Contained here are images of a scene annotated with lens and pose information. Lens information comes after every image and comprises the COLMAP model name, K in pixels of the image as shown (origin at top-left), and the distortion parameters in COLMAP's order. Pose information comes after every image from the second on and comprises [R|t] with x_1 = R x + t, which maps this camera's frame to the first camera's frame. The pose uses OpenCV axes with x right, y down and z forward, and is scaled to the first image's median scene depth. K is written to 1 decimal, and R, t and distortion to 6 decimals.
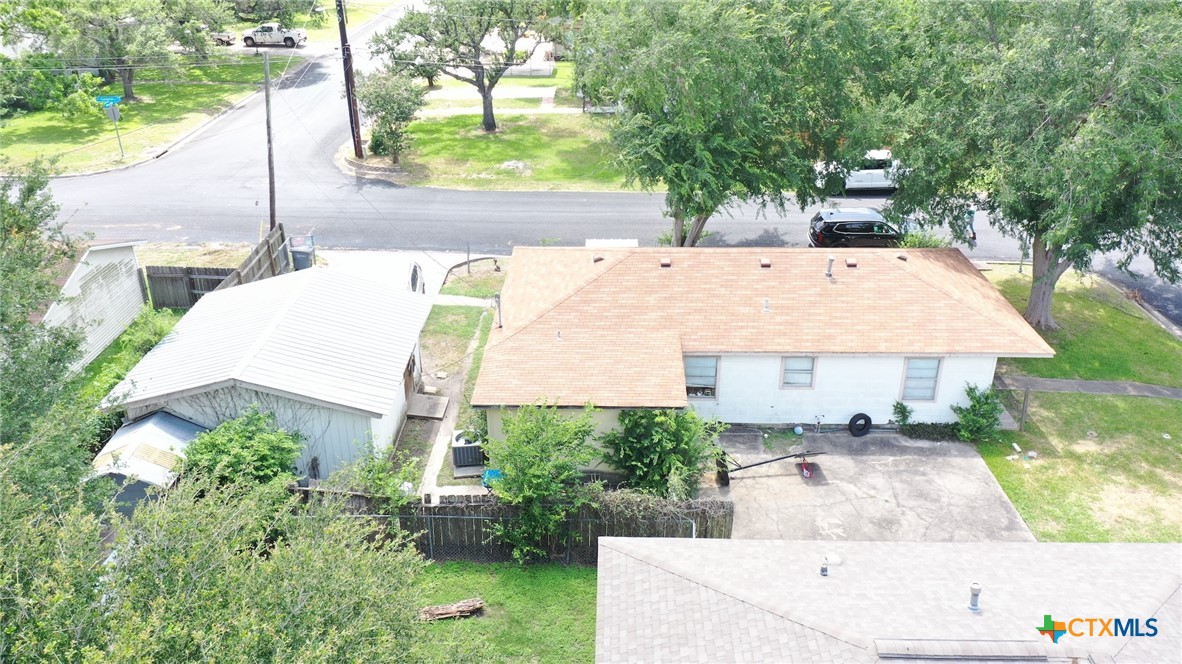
lens RADIAL K [[918.6, 0, 591.0], [0, 918.6, 332.0], [0, 0, 1]] dist [-0.000954, 0.000322]
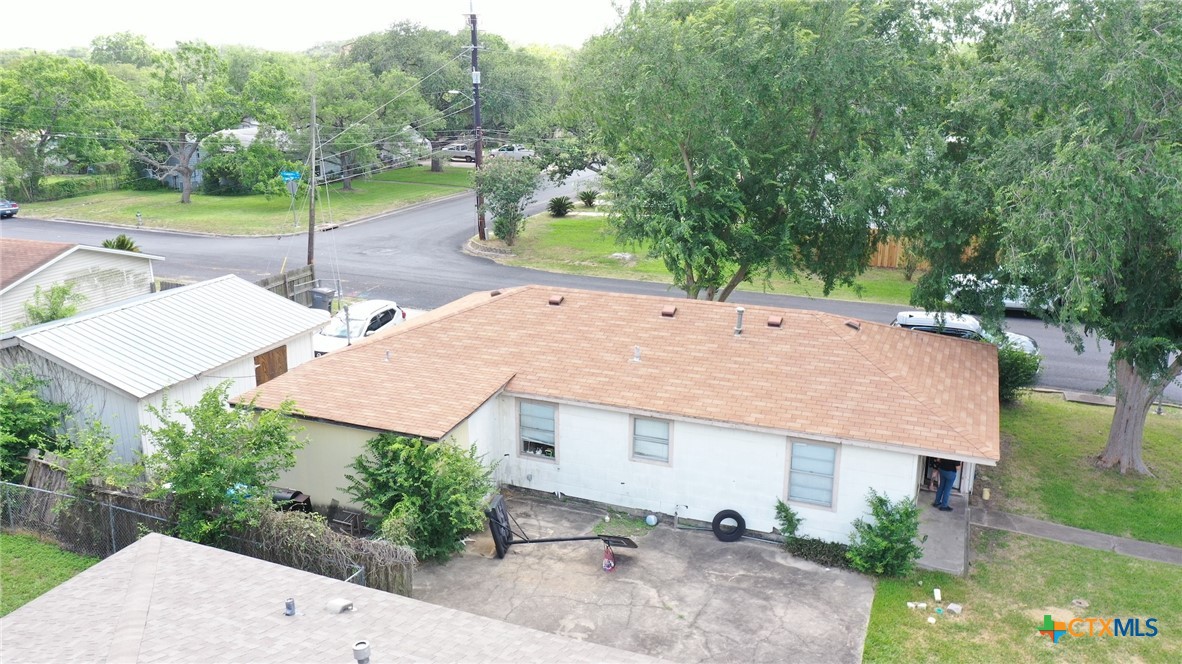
lens RADIAL K [[935.0, 0, 591.0], [0, 935.0, 332.0], [0, 0, 1]] dist [-0.001249, -0.004687]
pose [[0.932687, 0.102674, -0.345765, 0.437241], [-0.162544, 0.975415, -0.148810, 0.079510], [0.321985, 0.194995, 0.926446, 0.240492]]
